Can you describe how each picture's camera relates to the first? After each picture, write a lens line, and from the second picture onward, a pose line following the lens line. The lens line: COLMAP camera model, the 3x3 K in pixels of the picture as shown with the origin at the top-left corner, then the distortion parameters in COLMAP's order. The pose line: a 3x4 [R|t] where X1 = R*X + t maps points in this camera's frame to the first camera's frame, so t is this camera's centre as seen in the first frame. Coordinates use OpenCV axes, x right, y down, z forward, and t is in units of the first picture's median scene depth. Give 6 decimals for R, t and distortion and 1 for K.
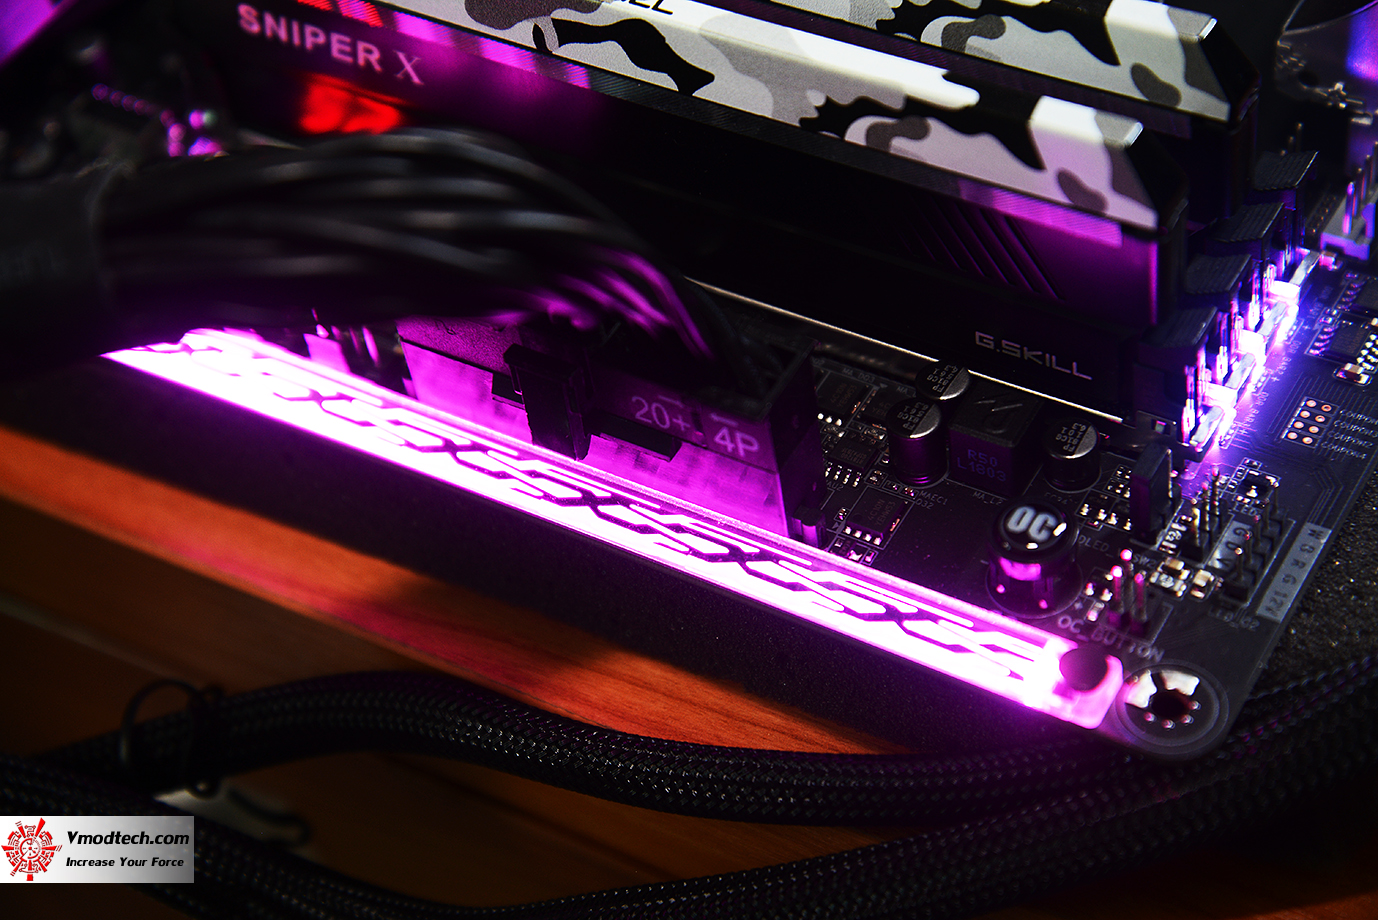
lens RADIAL K [[2596.2, 0, 687.3], [0, 2596.2, 457.9], [0, 0, 1]] dist [0.282138, 0.000000]
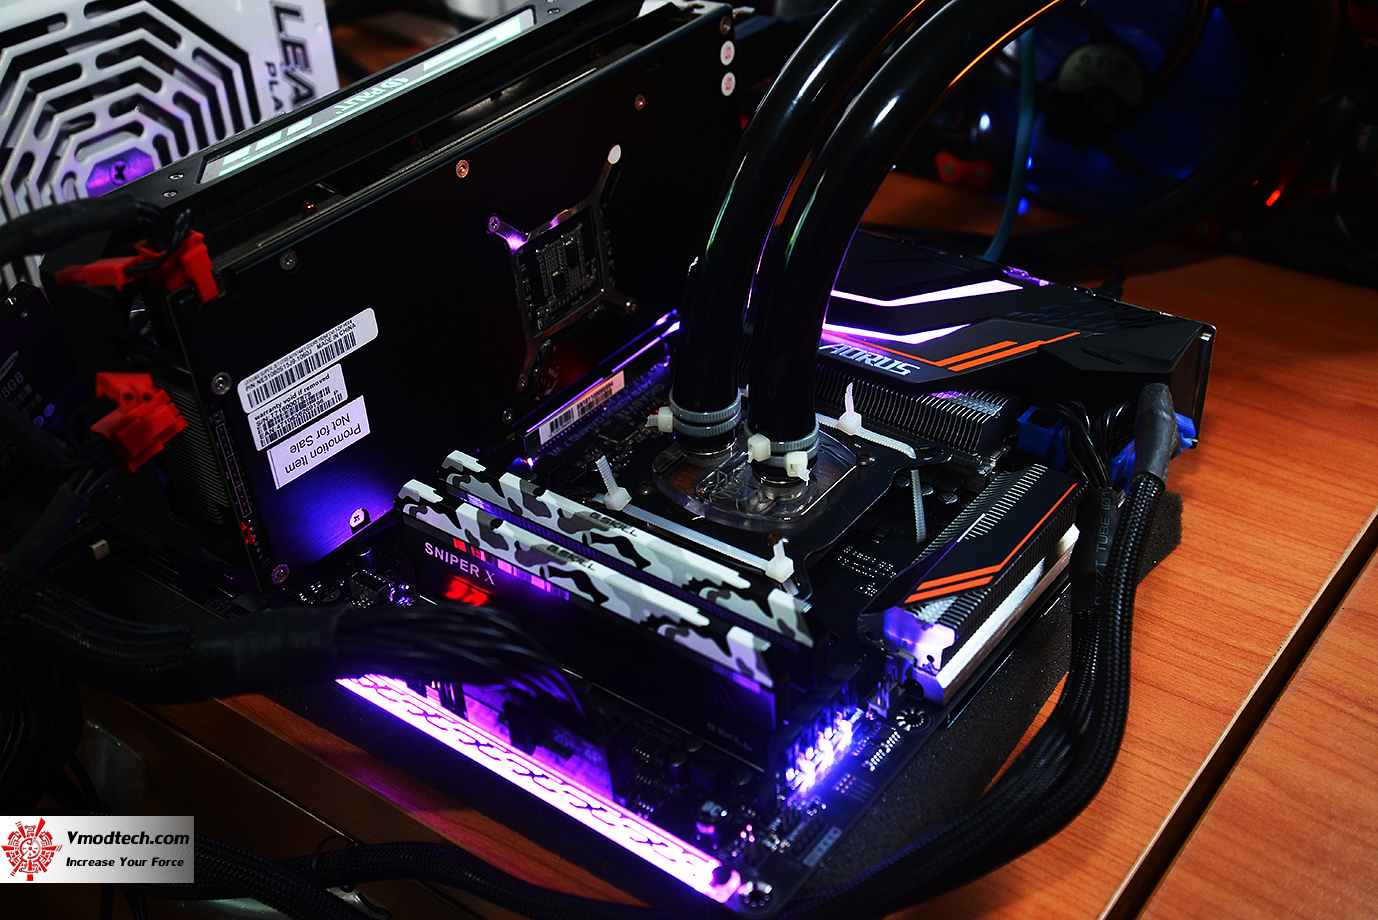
lens RADIAL K [[1533.7, 0, 679.2], [0, 1533.7, 457.9], [0, 0, 1]] dist [0.068607, 0.000000]
pose [[0.990153, 0.127016, -0.058850, 0.138621], [-0.136978, 0.965794, -0.220180, 0.028147], [0.028871, 0.226073, 0.973682, -0.378059]]
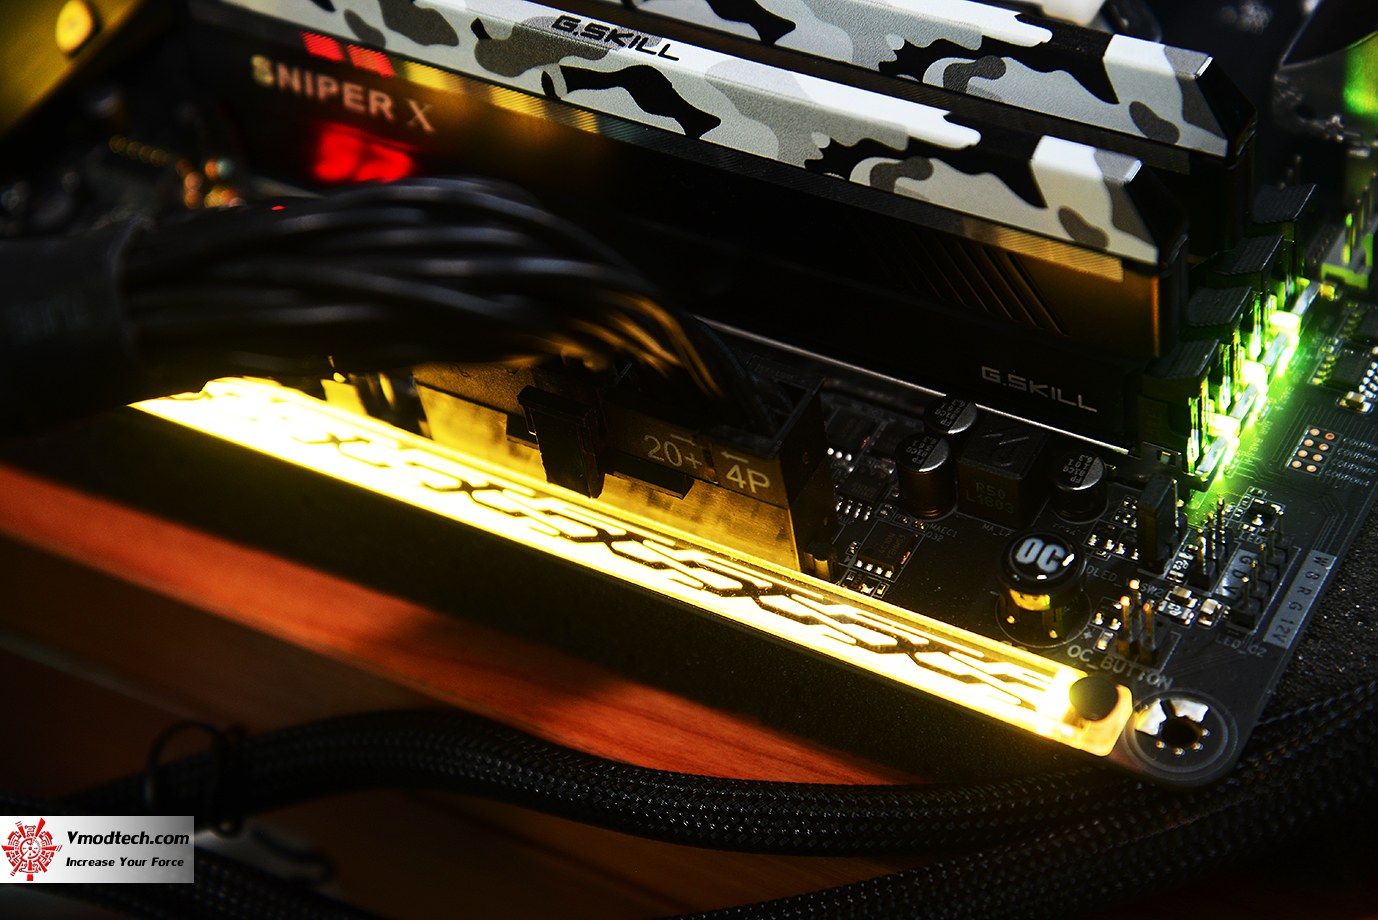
lens RADIAL K [[2596.2, 0, 685.7], [0, 2596.2, 460.7], [0, 0, 1]] dist [0.282138, 0.000000]
pose [[0.999862, -0.015762, -0.005290, 0.000065], [0.015709, 0.999827, -0.010009, -0.003329], [0.005447, 0.009924, 0.999936, -0.015585]]
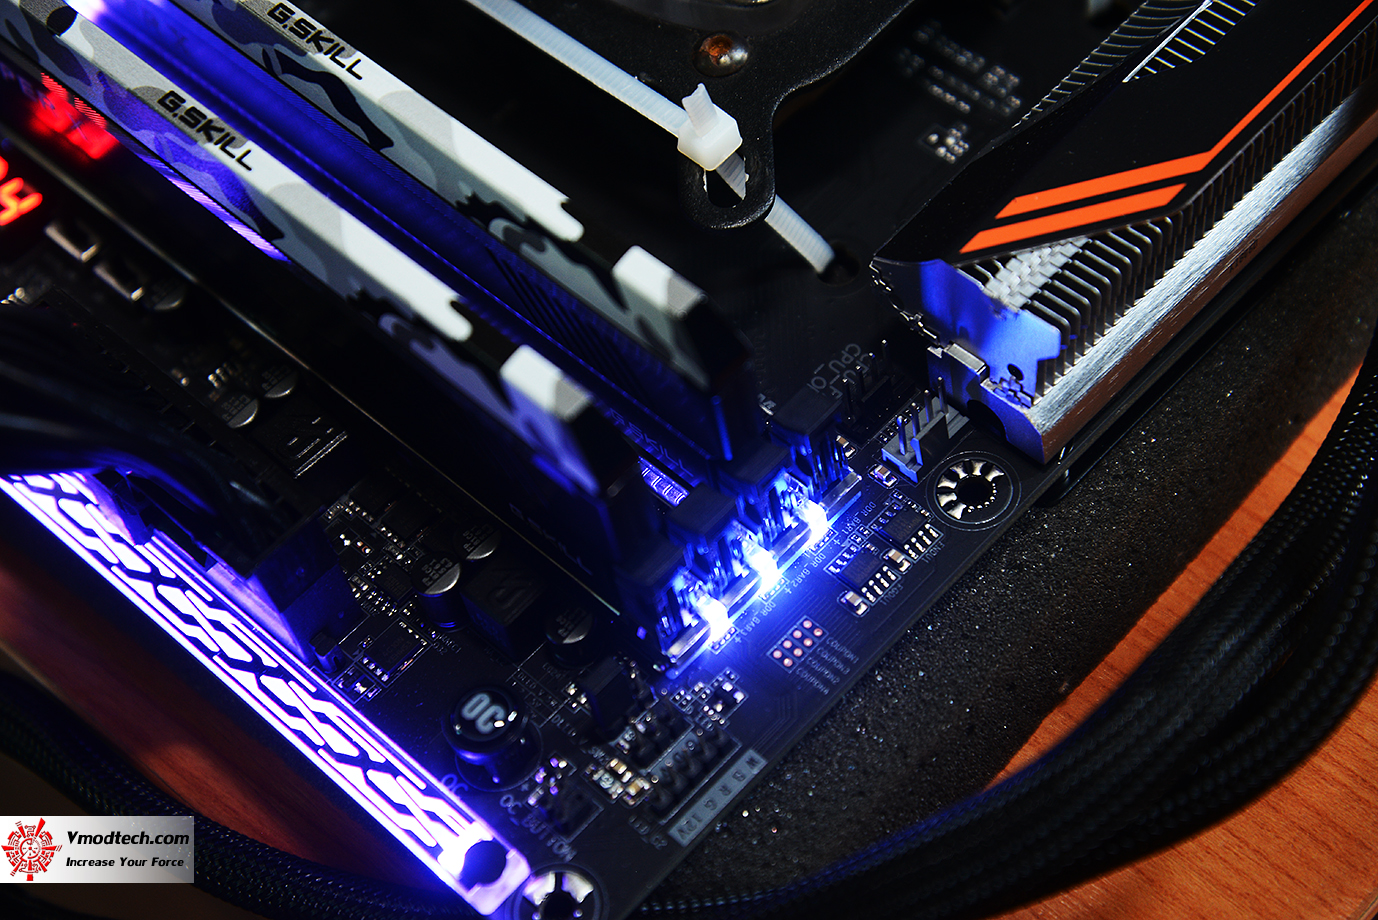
lens RADIAL K [[2596.2, 0, 680.6], [0, 2596.2, 464.5], [0, 0, 1]] dist [0.282138, 0.000000]
pose [[0.974256, 0.185547, -0.128052, 0.318430], [-0.161145, 0.970372, 0.180031, -0.271517], [0.157663, -0.154762, 0.975290, -0.021141]]
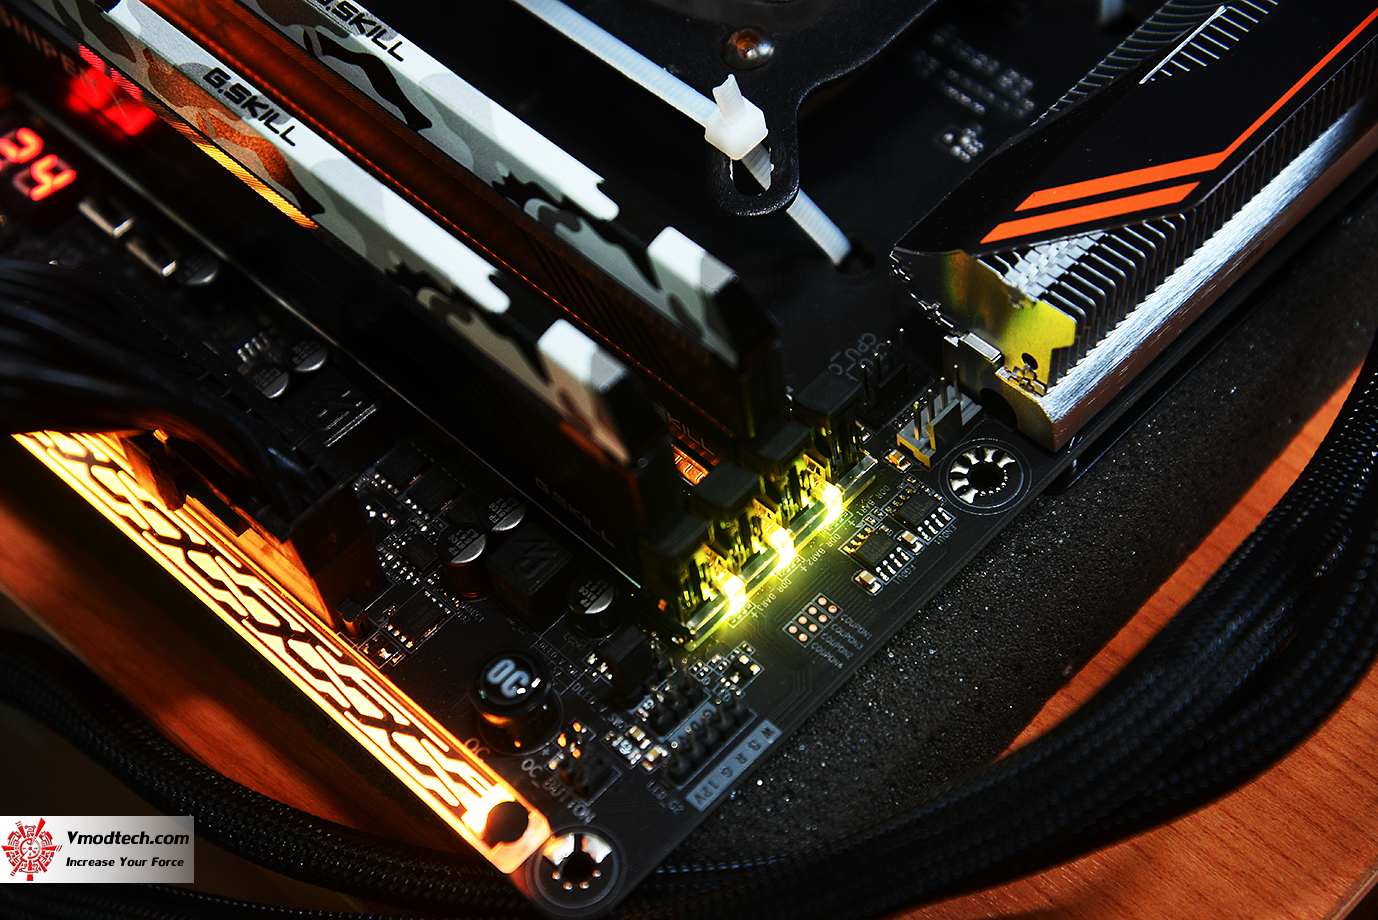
lens RADIAL K [[2596.2, 0, 676.9], [0, 2596.2, 467.3], [0, 0, 1]] dist [0.282138, 0.000000]
pose [[0.971464, 0.207654, -0.114619, 0.298837], [-0.187192, 0.967997, 0.167154, -0.250769], [0.145661, -0.140928, 0.979246, -0.058892]]
